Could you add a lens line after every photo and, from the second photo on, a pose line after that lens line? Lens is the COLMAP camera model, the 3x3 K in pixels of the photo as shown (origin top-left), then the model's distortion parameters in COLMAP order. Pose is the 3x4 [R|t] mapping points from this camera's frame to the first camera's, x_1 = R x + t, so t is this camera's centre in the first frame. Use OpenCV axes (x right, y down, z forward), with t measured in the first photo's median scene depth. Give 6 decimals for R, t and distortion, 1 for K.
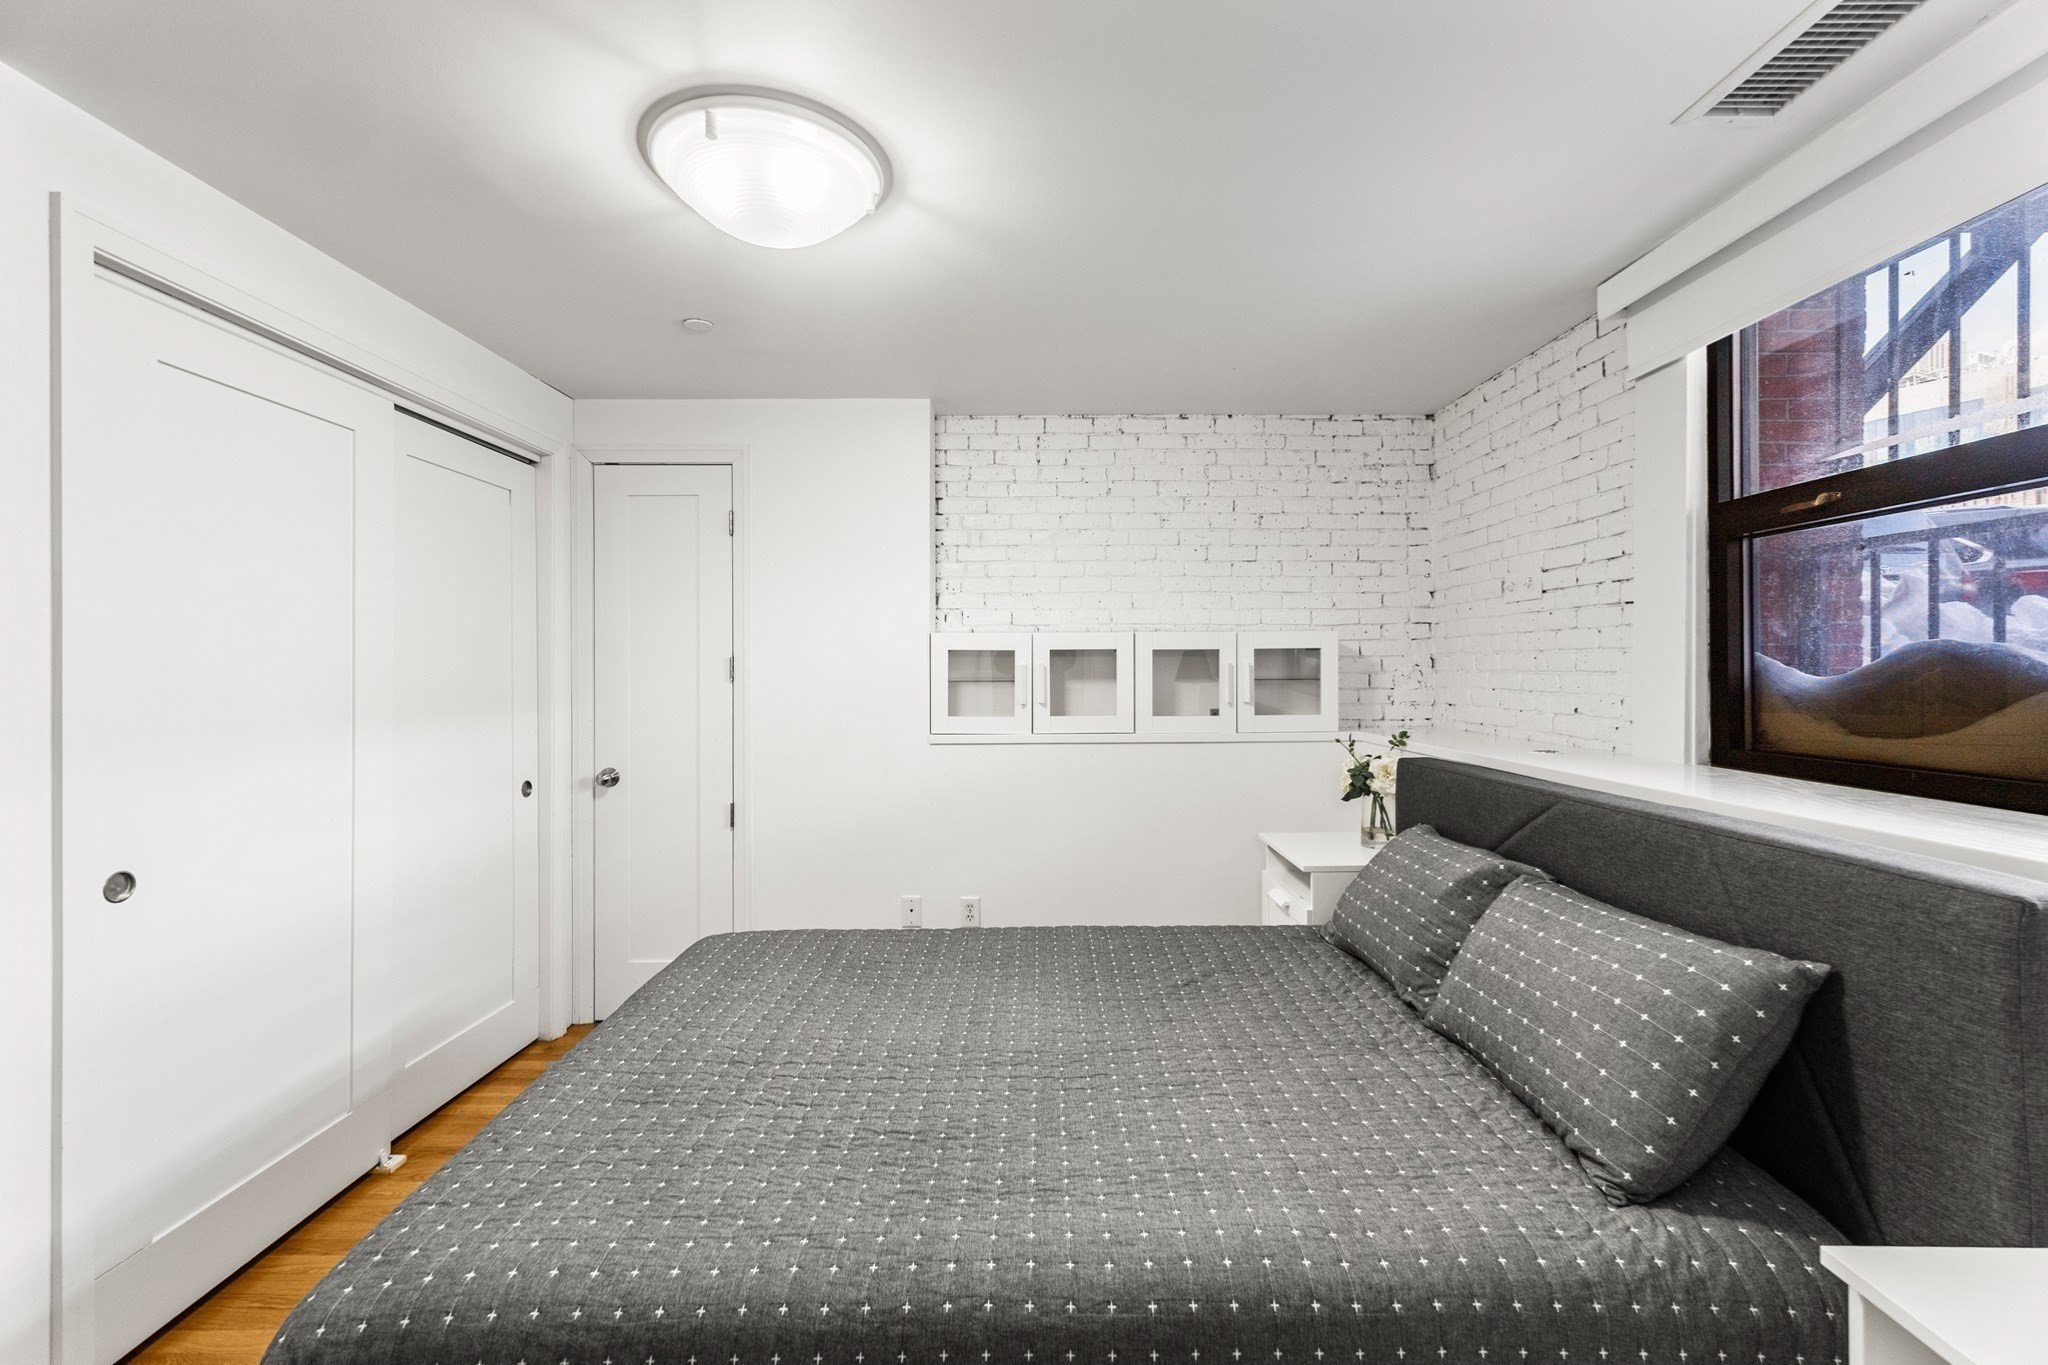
lens RADIAL K [[864.9, 0, 1028.9], [0, 864.9, 700.9], [0, 0, 1]] dist [0.002400, 0.000238]
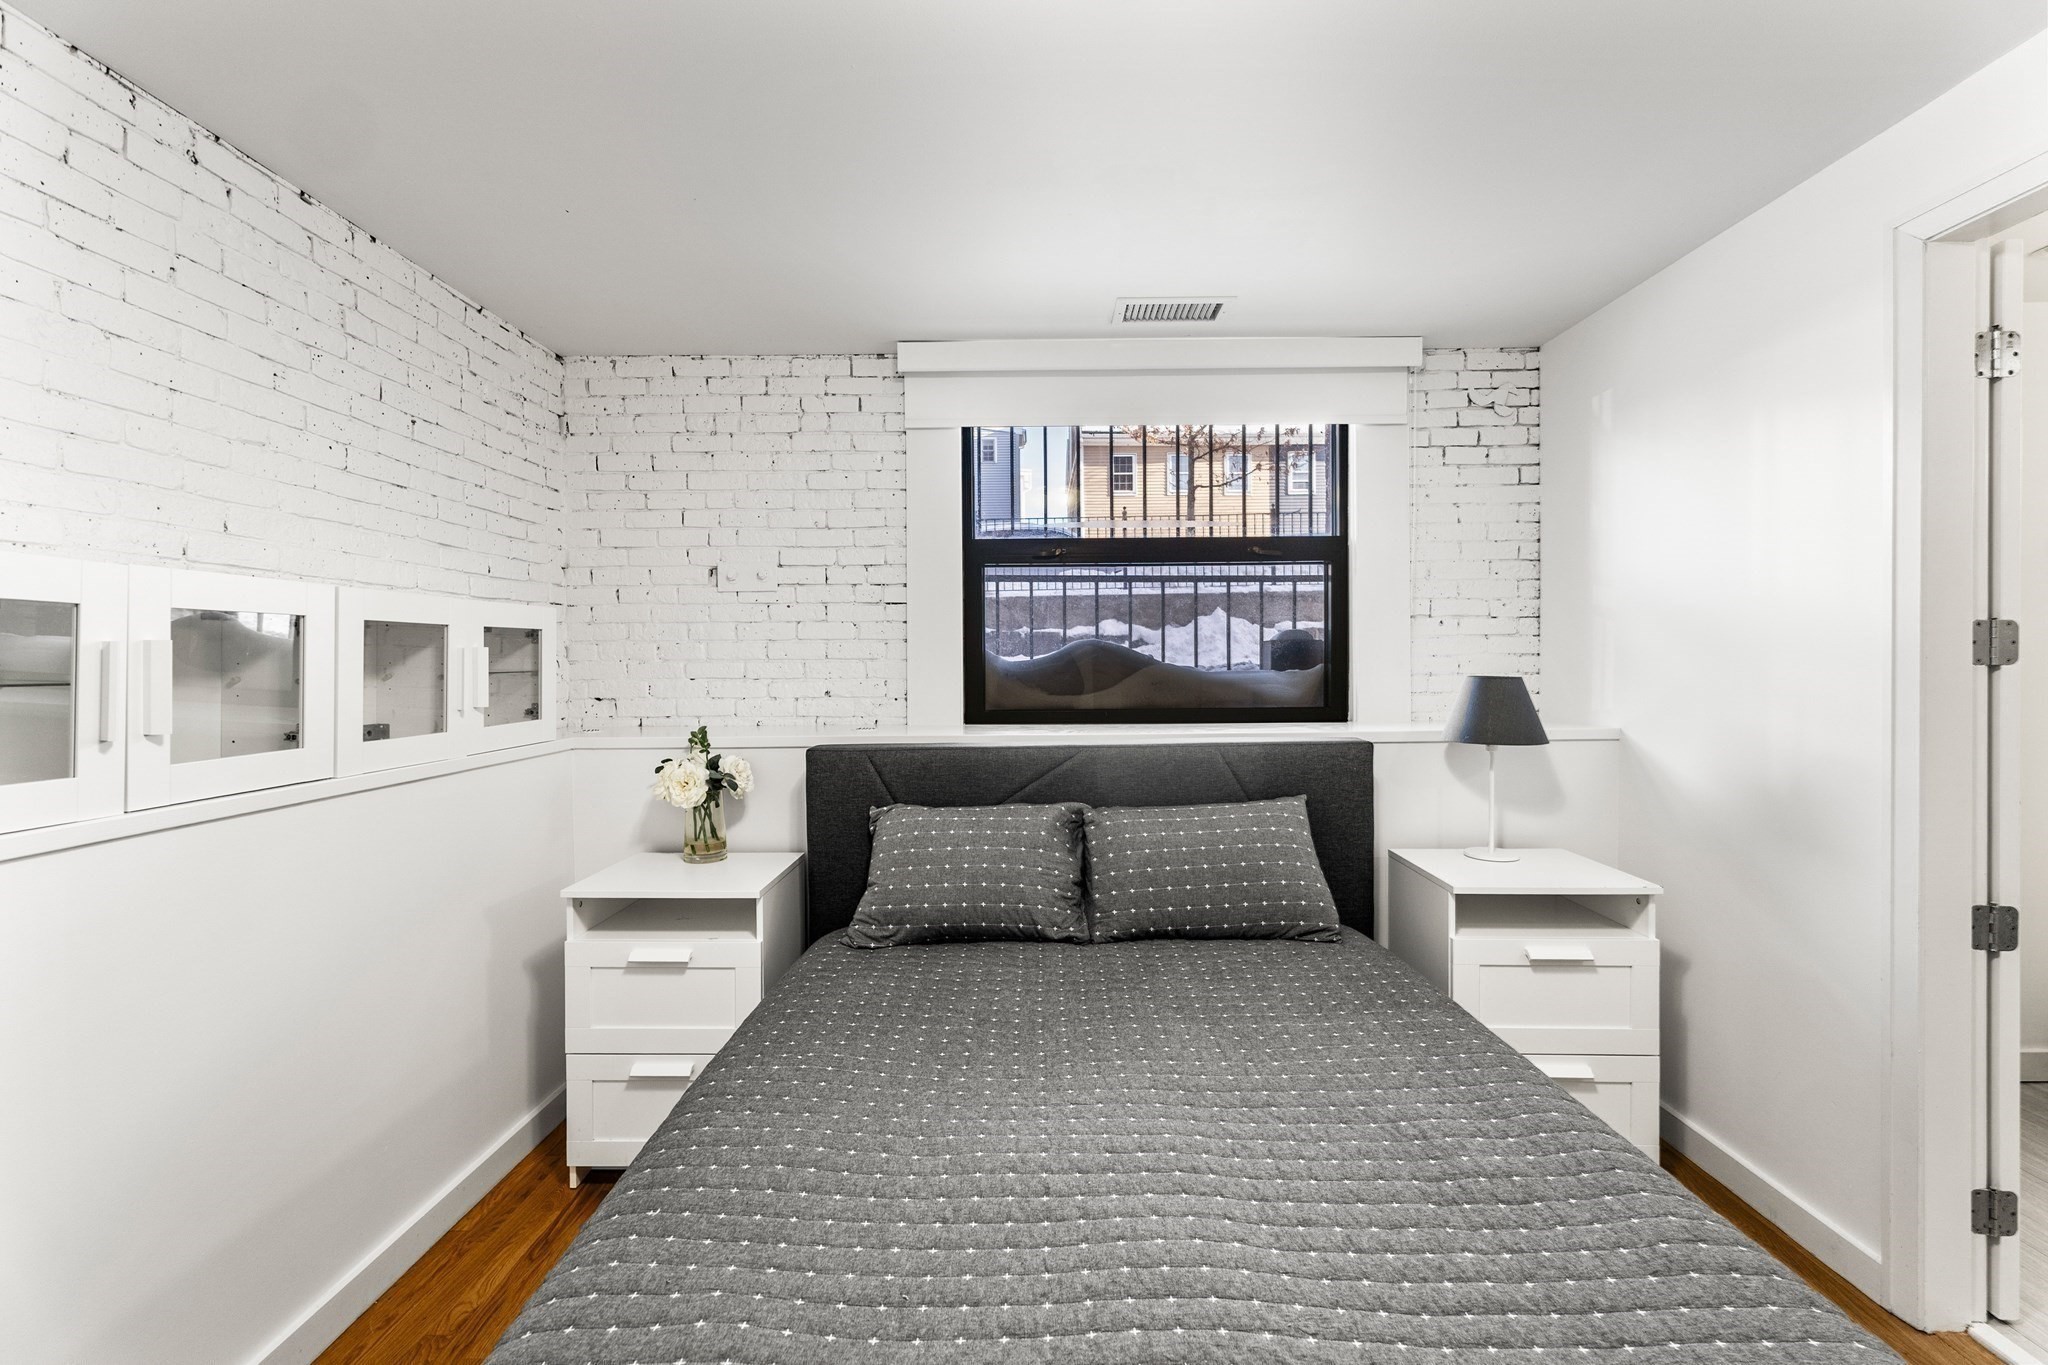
lens RADIAL K [[864.9, 0, 1028.9], [0, 864.9, 700.9], [0, 0, 1]] dist [0.002400, 0.000238]
pose [[0.003665, -0.042606, 0.999085, -0.385196], [0.043786, 0.998141, 0.042405, -0.012285], [-0.999034, 0.043590, 0.005523, 0.552596]]
